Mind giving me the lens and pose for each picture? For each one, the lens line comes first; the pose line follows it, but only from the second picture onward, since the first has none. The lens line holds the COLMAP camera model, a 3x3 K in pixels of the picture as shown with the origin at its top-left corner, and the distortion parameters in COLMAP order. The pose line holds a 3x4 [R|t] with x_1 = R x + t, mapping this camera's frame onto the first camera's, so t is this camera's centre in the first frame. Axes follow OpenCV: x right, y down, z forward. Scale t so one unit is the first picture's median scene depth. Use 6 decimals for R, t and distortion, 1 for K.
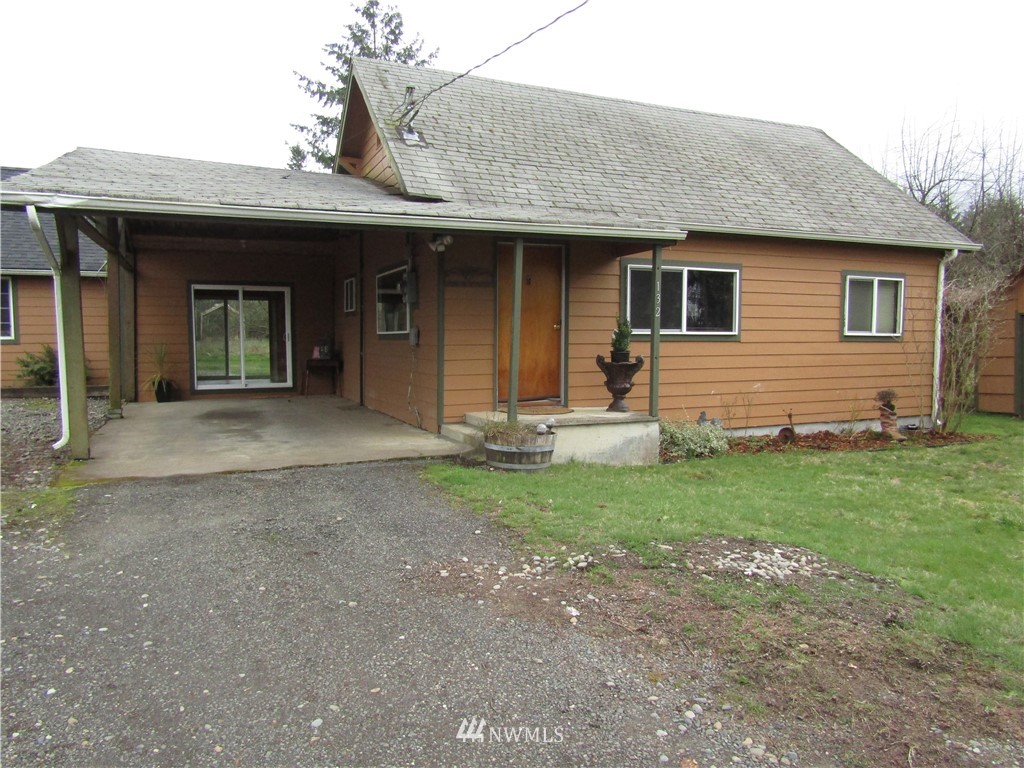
lens RADIAL K [[726.9, 0, 510.1], [0, 726.9, 384.6], [0, 0, 1]] dist [-0.003444, -0.002841]
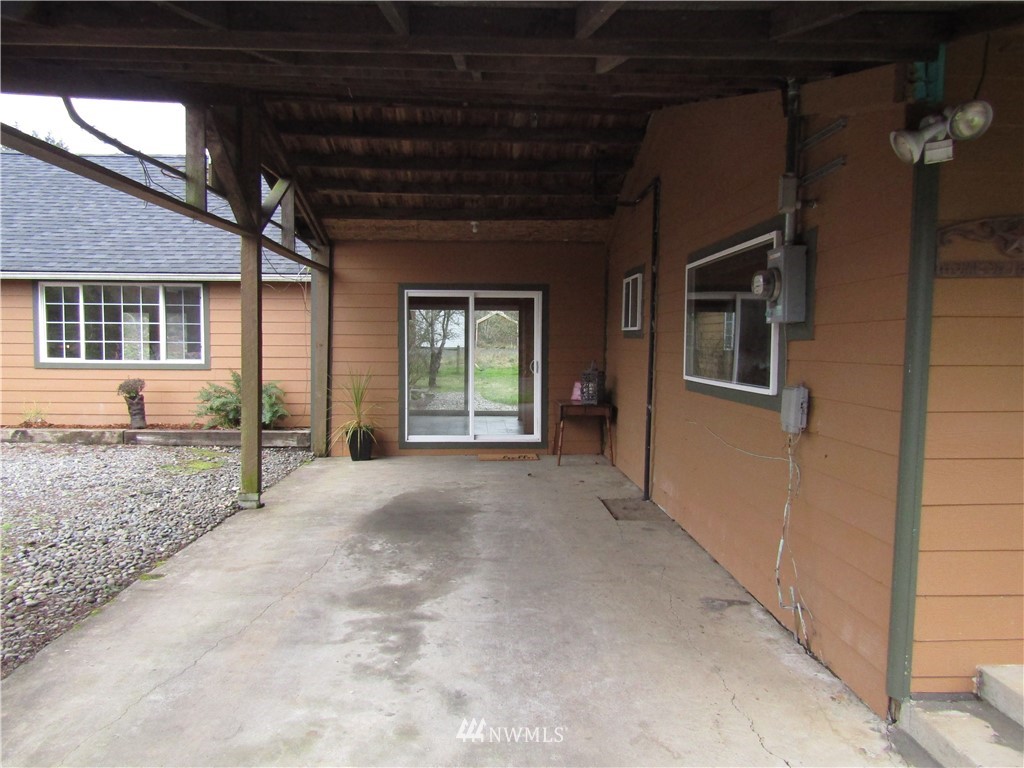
lens RADIAL K [[726.9, 0, 510.1], [0, 726.9, 384.6], [0, 0, 1]] dist [-0.003444, -0.002841]
pose [[0.930858, 0.030108, -0.364138, -0.095228], [-0.032581, 0.999469, -0.000649, -0.052997], [0.363925, 0.012468, 0.931345, 0.413484]]
